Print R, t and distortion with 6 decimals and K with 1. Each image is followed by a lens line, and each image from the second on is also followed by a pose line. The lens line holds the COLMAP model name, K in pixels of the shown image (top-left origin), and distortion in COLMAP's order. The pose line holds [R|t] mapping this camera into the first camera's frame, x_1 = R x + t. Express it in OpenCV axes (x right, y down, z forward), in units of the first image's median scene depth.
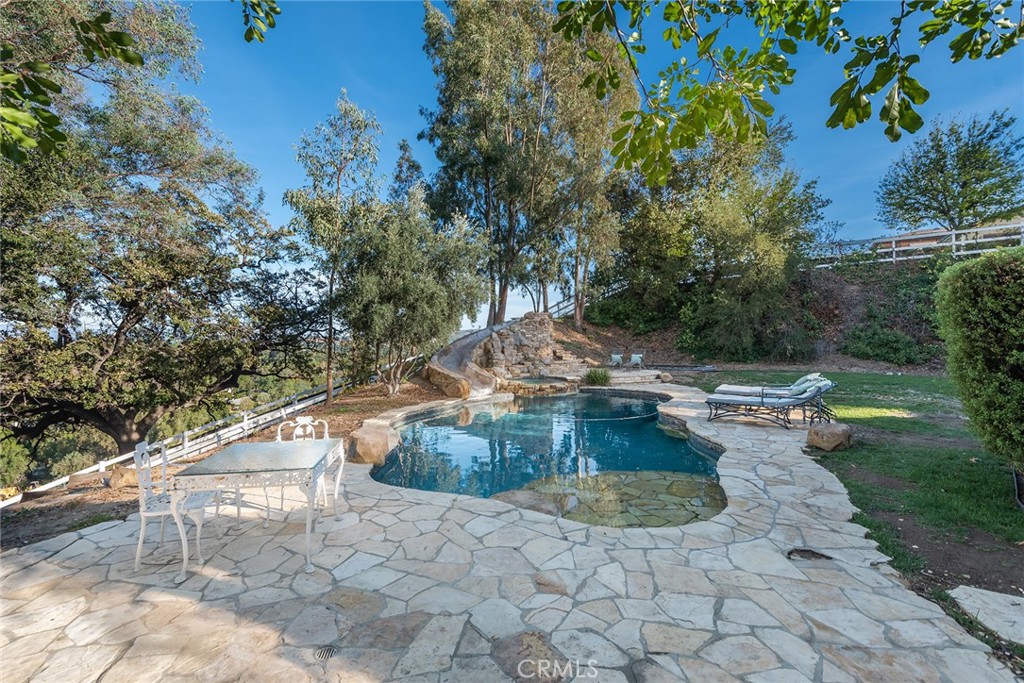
lens RADIAL K [[461.2, 0, 515.4], [0, 461.2, 345.7], [0, 0, 1]] dist [0.043185, -0.020189]
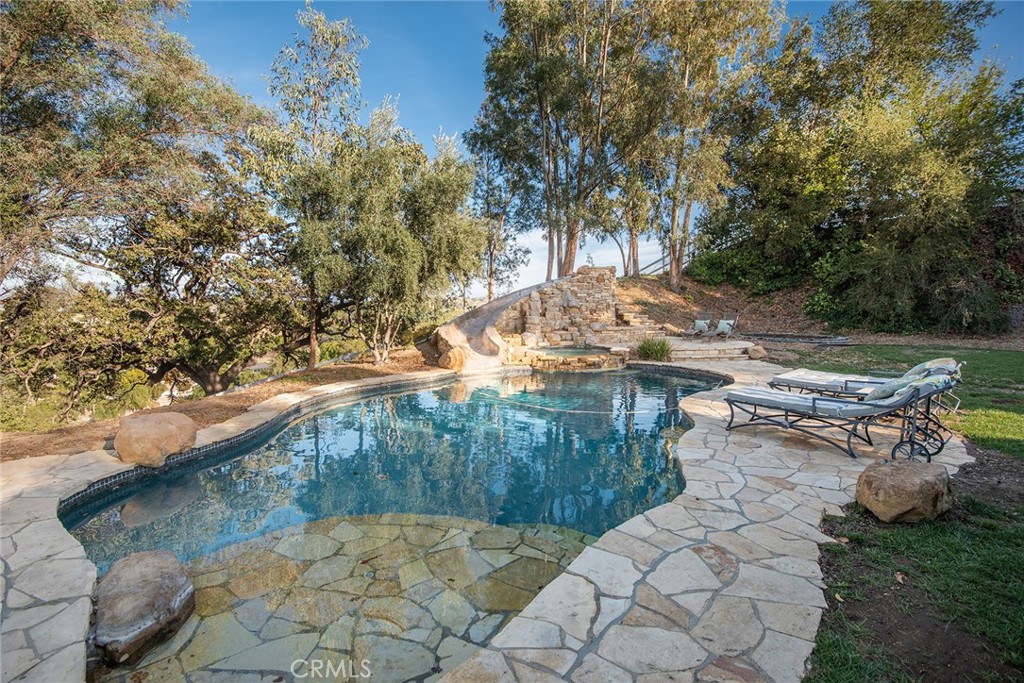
lens RADIAL K [[475.6, 0, 514.2], [0, 475.6, 346.1], [0, 0, 1]] dist [0.000520, -0.021905]
pose [[0.958183, 0.033337, -0.284208, 0.130523], [-0.009877, 0.996452, 0.083583, -0.000733], [0.285986, -0.077281, 0.955112, 0.128619]]
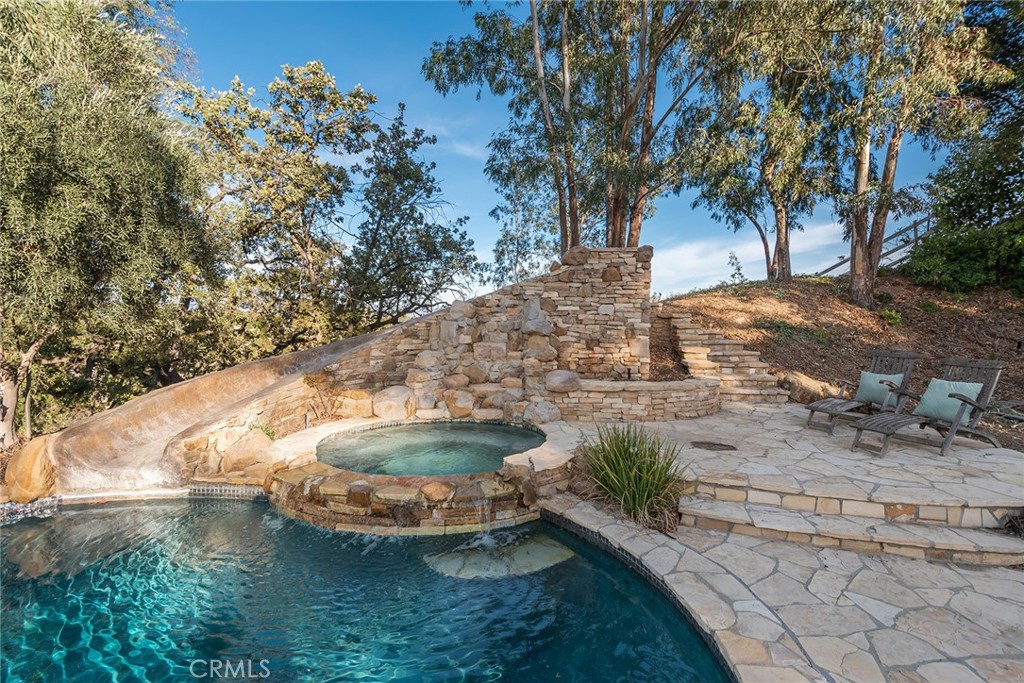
lens RADIAL K [[471.0, 0, 520.4], [0, 471.0, 323.2], [0, 0, 1]] dist [0.018279, -0.000407]
pose [[0.771260, 0.018872, -0.636240, 0.211199], [-0.021106, 0.999769, 0.004071, -0.008111], [0.636170, 0.010289, 0.771480, 0.555138]]
